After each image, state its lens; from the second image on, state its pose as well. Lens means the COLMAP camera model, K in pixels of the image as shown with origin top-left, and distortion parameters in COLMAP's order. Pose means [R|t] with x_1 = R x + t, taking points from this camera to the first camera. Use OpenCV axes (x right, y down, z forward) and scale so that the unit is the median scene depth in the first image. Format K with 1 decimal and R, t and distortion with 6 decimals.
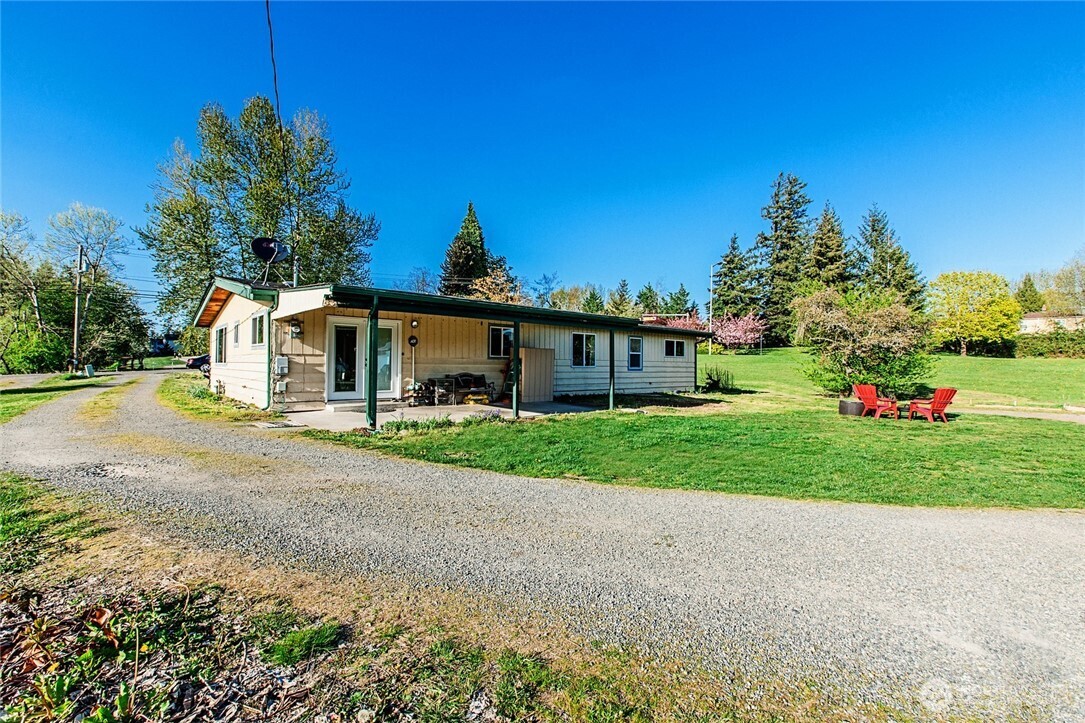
lens RADIAL K [[479.5, 0, 538.0], [0, 479.5, 360.1], [0, 0, 1]] dist [0.001649, 0.000674]
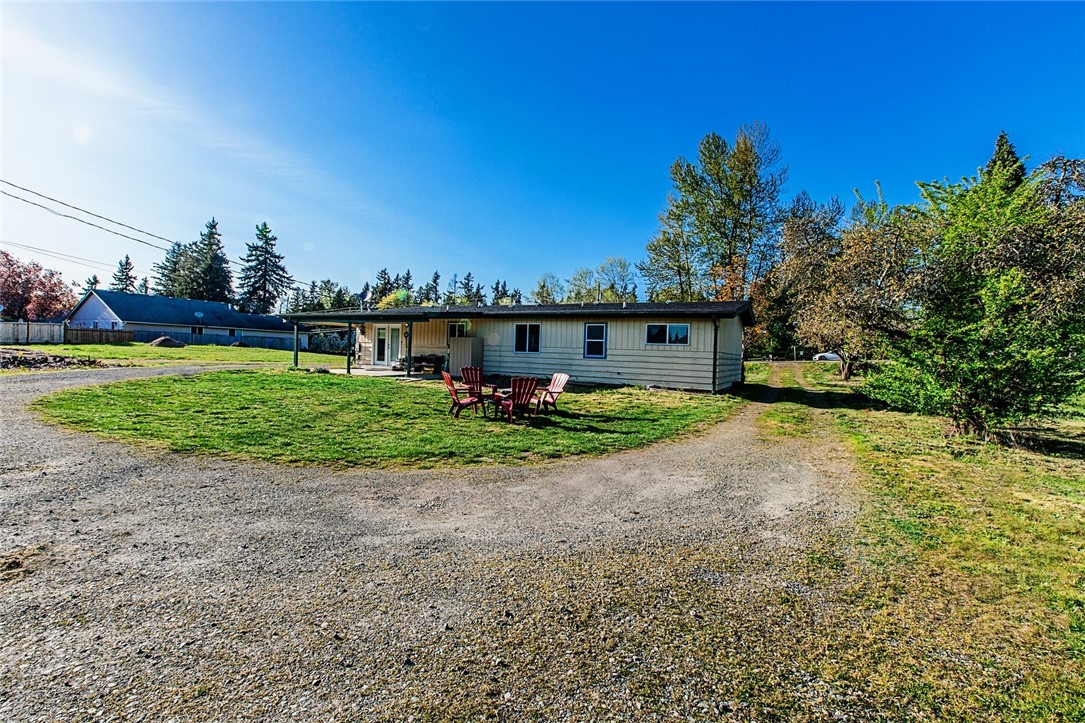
lens RADIAL K [[479.5, 0, 538.0], [0, 479.5, 360.1], [0, 0, 1]] dist [0.001649, 0.000674]
pose [[0.370044, 0.010703, -0.928953, 1.171026], [-0.025369, 0.999677, 0.001412, 0.029338], [0.928668, 0.023044, 0.370196, 0.600500]]
